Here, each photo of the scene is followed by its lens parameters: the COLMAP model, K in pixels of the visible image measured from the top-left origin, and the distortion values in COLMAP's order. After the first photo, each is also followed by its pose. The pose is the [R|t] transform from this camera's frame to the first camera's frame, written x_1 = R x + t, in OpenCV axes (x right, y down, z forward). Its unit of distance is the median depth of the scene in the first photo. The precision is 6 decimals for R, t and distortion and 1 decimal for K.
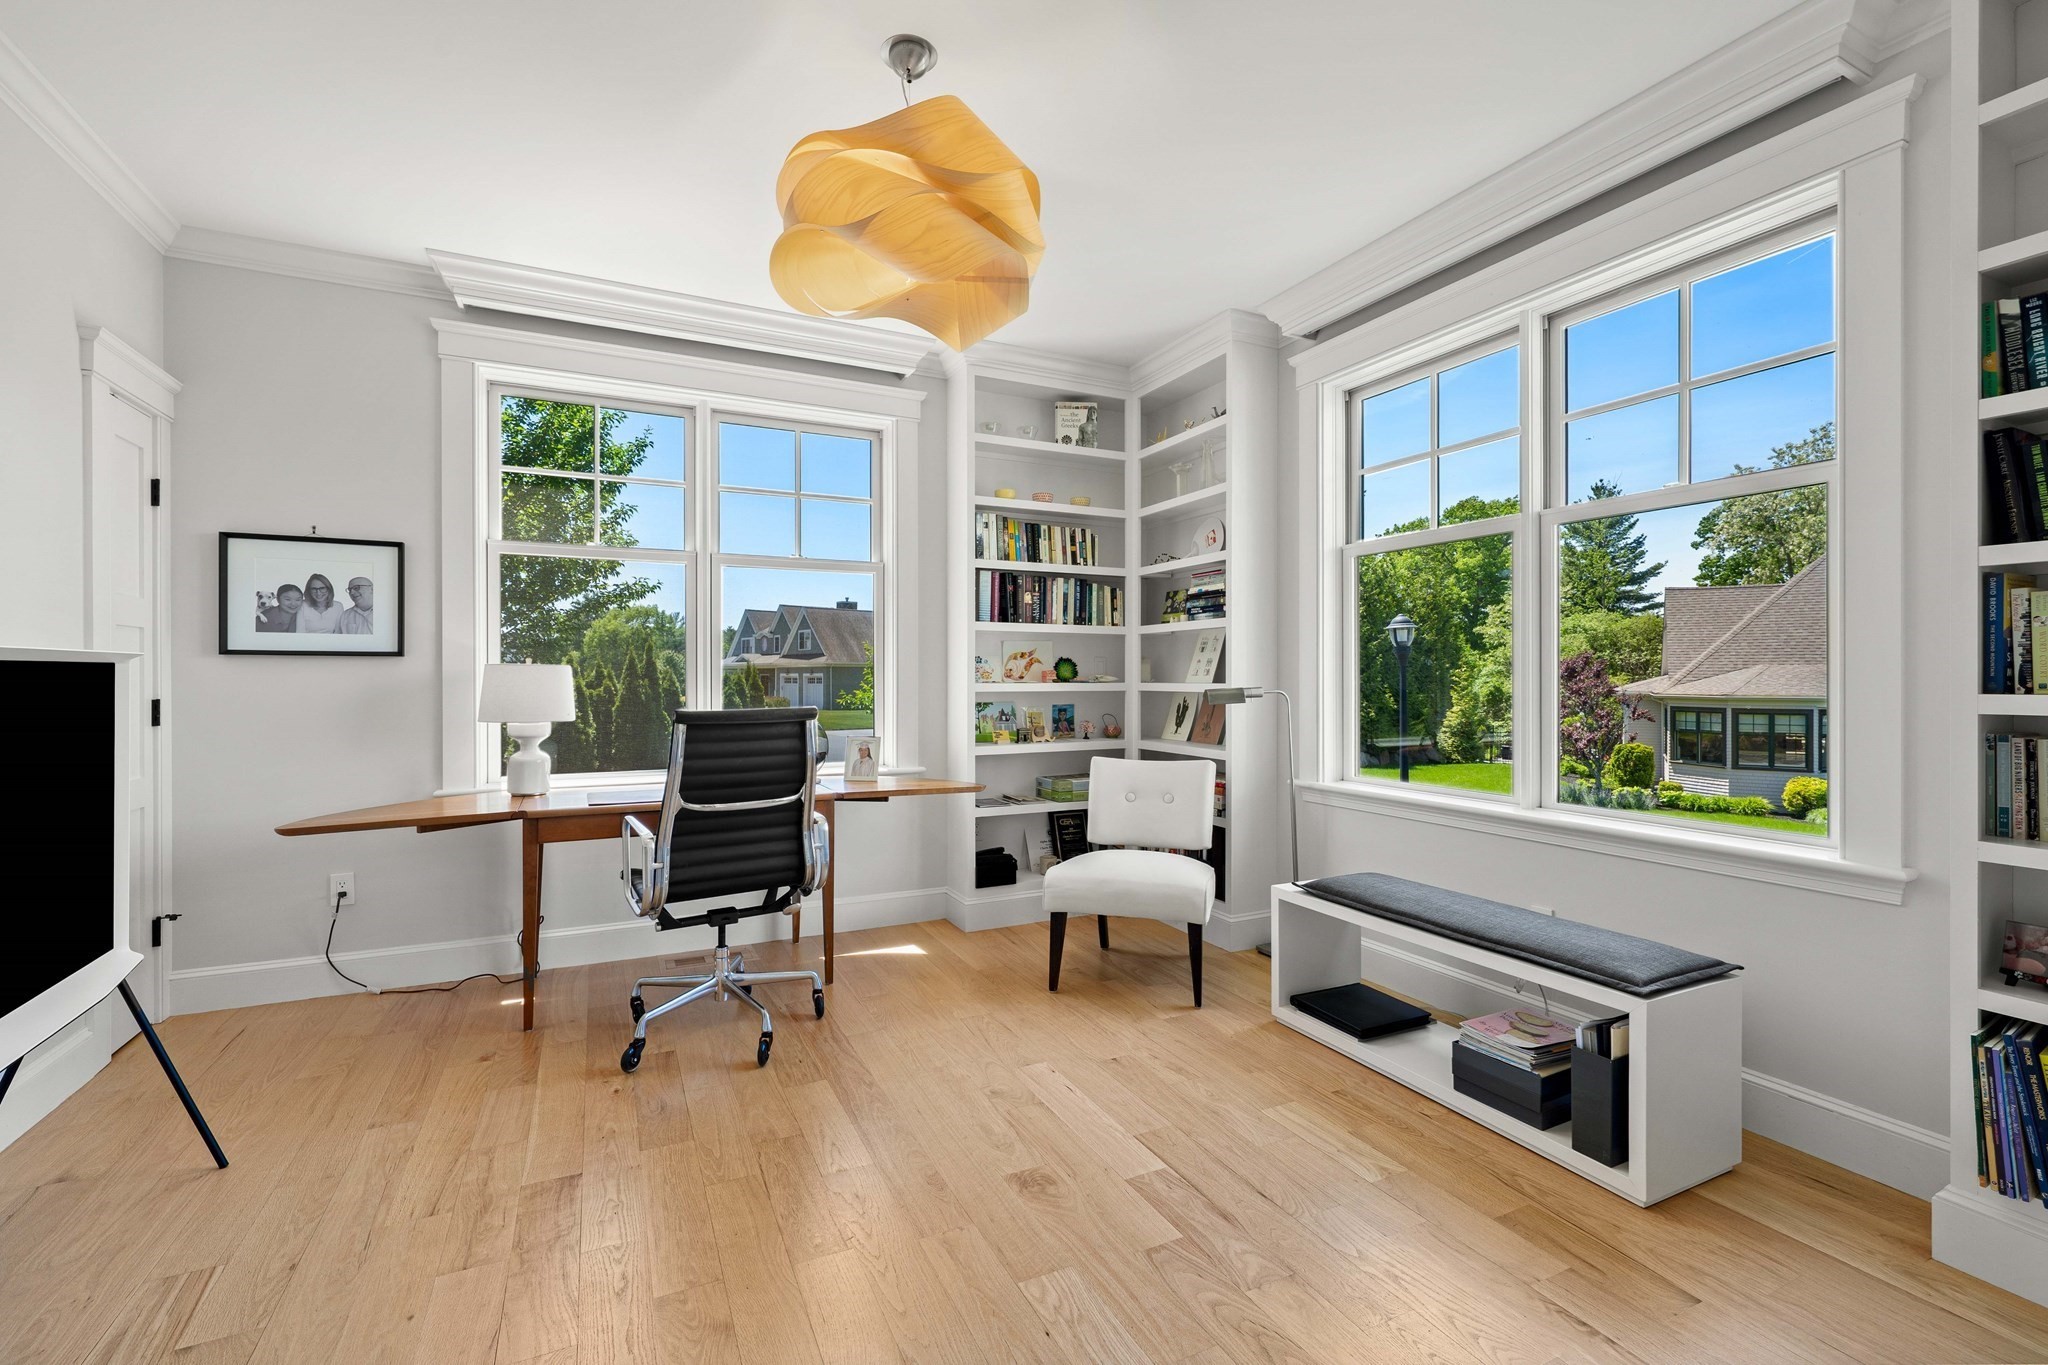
lens RADIAL K [[869.6, 0, 1024.0], [0, 869.6, 682.5], [0, 0, 1]] dist [0.001329, 0.000072]
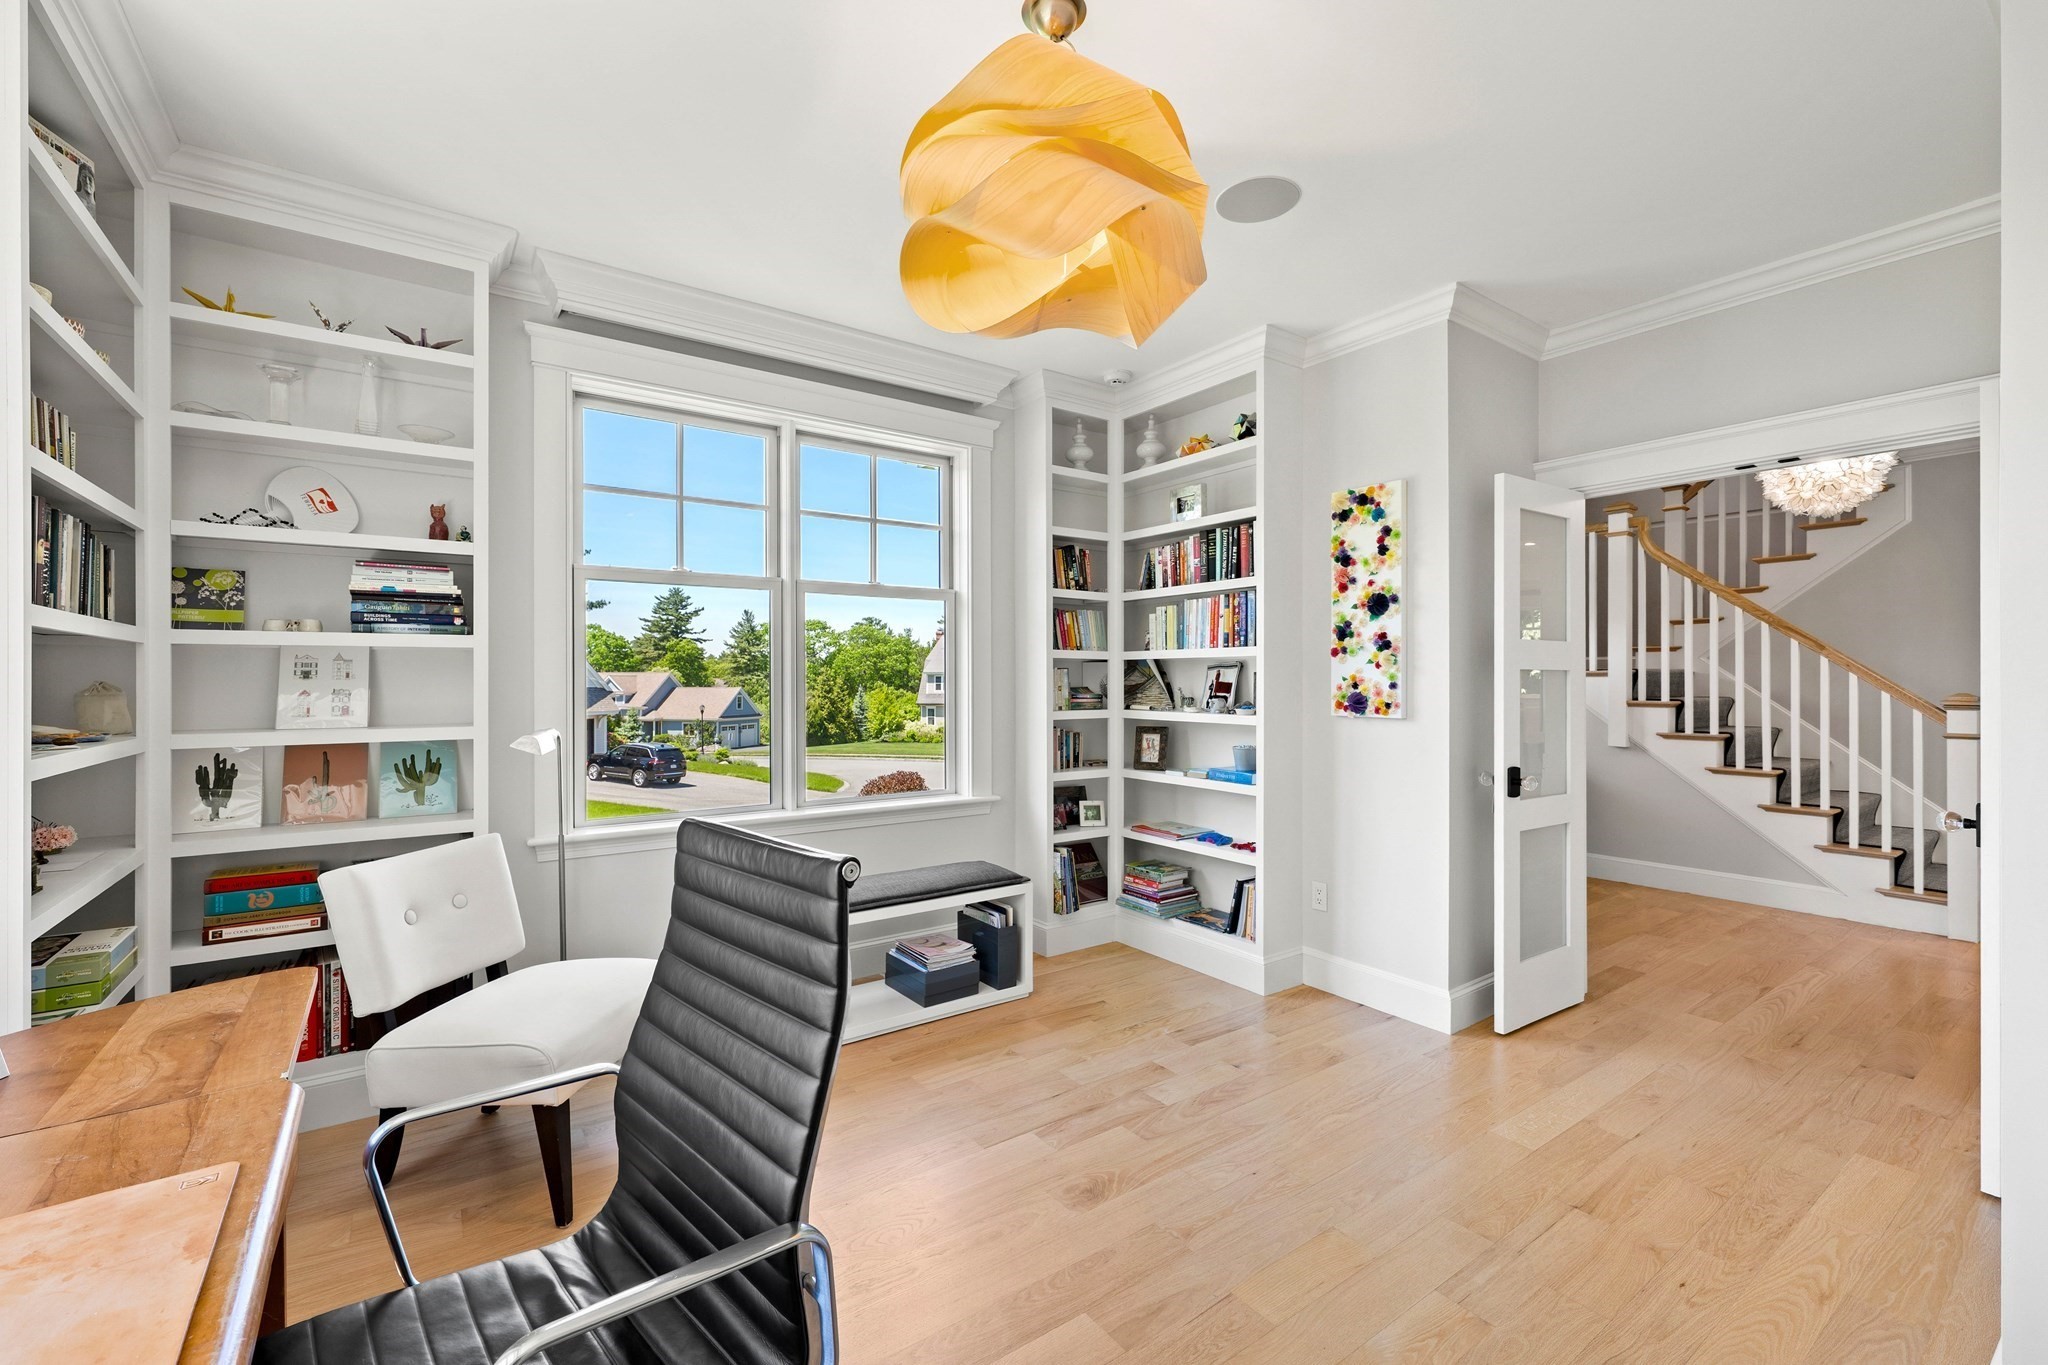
lens RADIAL K [[869.6, 0, 1024.0], [0, 869.6, 682.5], [0, 0, 1]] dist [0.001329, 0.000072]
pose [[-0.163866, -0.005707, 0.986466, -0.866976], [0.005529, 0.999962, 0.006704, -0.058484], [-0.986467, 0.006552, -0.163829, 1.030592]]
